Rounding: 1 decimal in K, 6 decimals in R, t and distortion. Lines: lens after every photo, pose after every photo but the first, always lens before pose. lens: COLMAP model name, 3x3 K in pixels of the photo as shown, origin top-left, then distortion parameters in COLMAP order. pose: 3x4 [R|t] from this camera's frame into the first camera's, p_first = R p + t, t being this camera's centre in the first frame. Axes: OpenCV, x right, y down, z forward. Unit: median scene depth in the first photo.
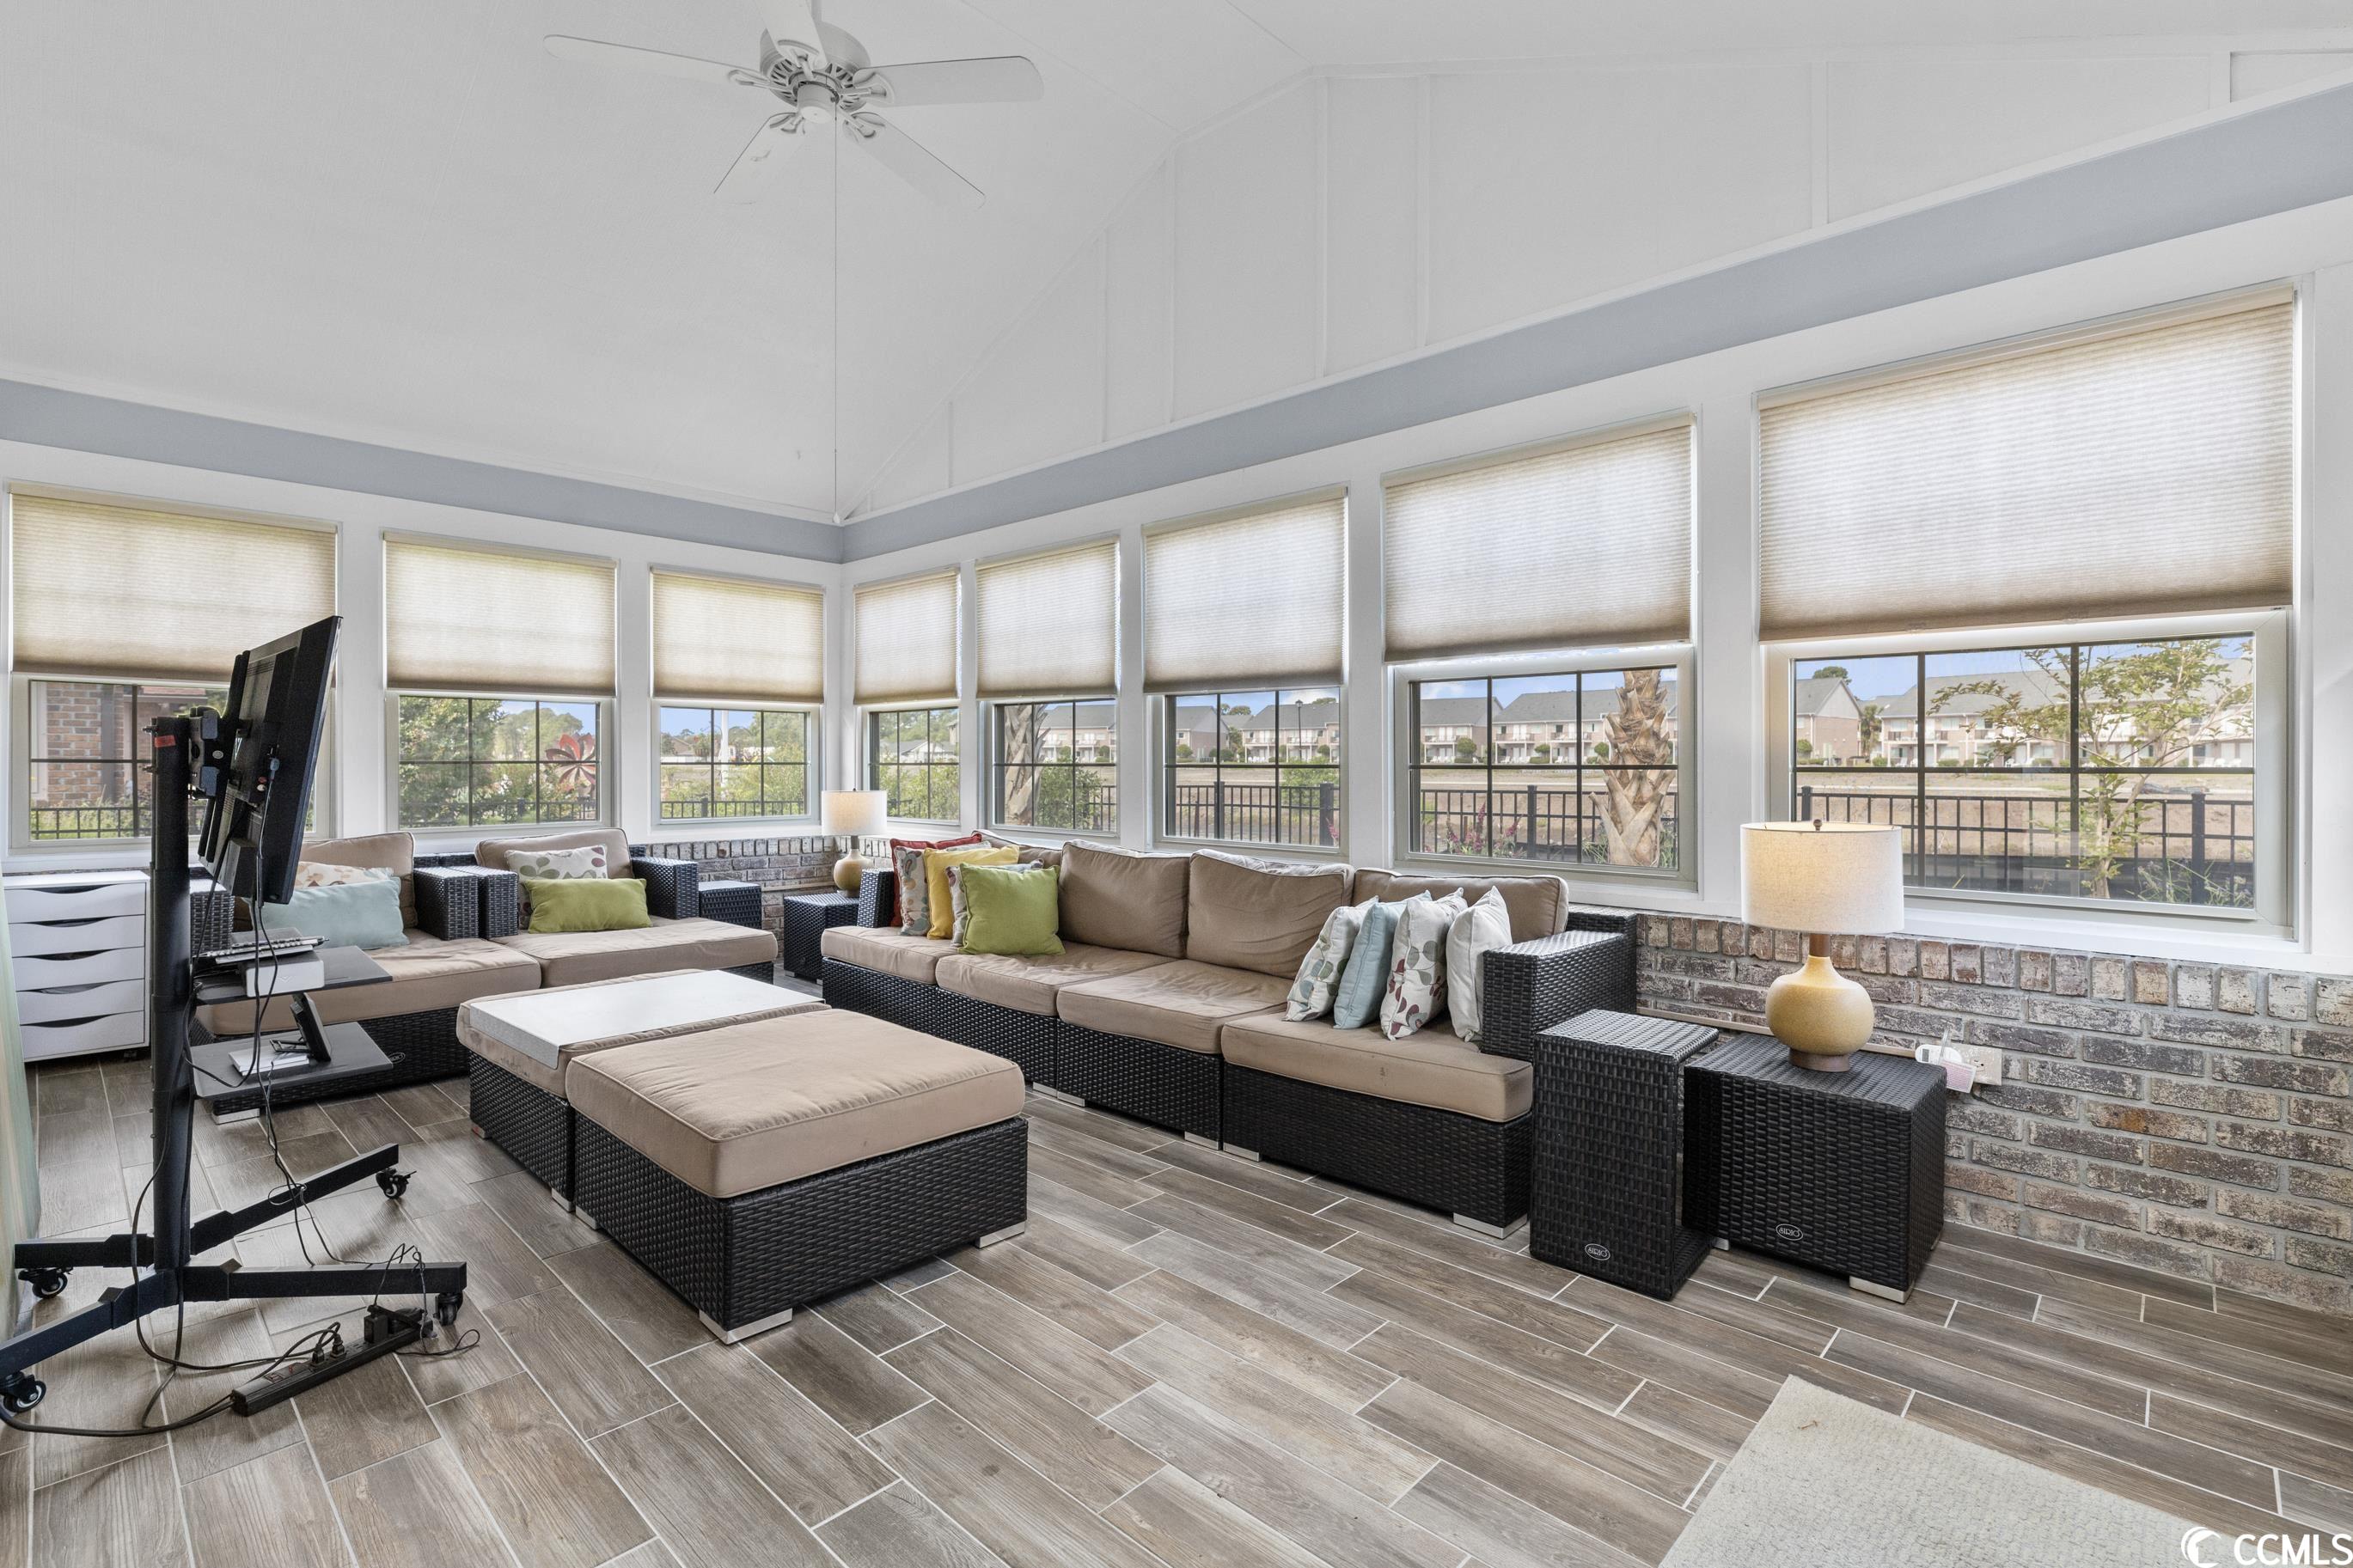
lens RADIAL K [[1064.5, 0, 1178.3], [0, 1064.5, 774.8], [0, 0, 1]] dist [-0.002320, -0.000143]
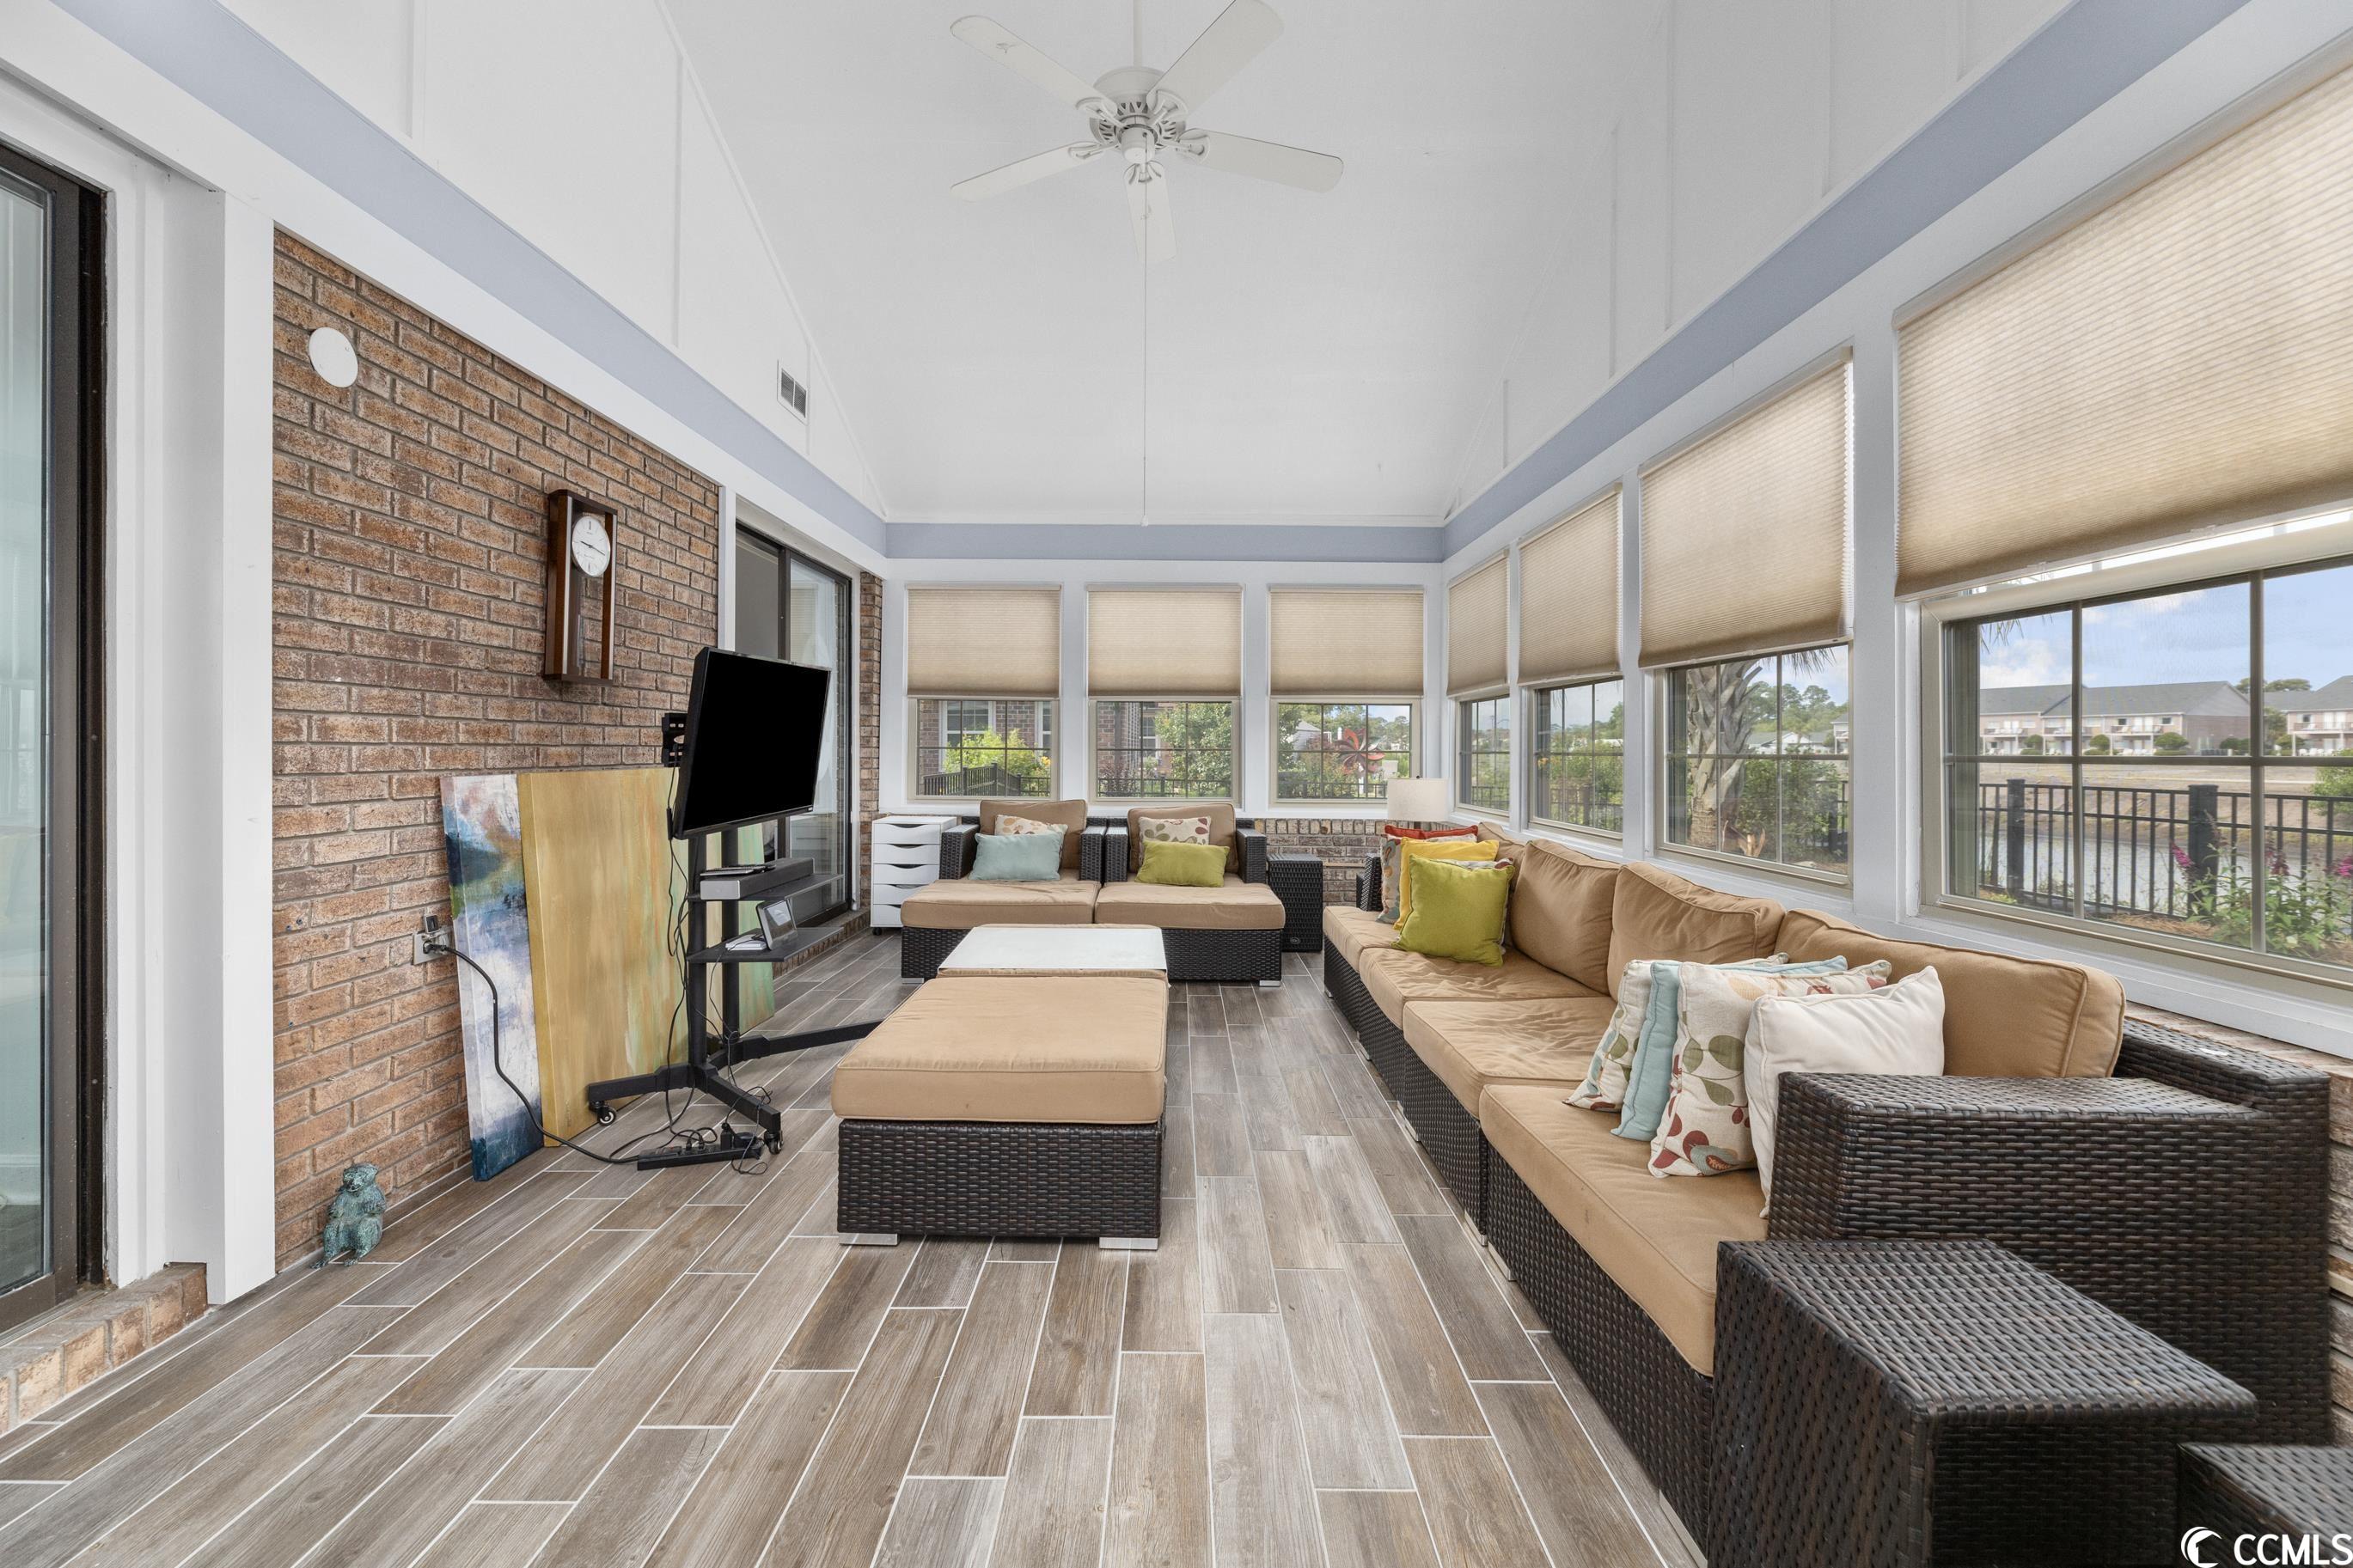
lens RADIAL K [[947.2, 0, 1183.2], [0, 947.2, 757.0], [0, 0, 1]] dist [-0.001601, -0.000371]
pose [[0.694133, 0.007608, -0.719807, 0.308380], [-0.012862, 0.999916, -0.001834, -0.001680], [0.719732, 0.010531, 0.694172, 0.286207]]
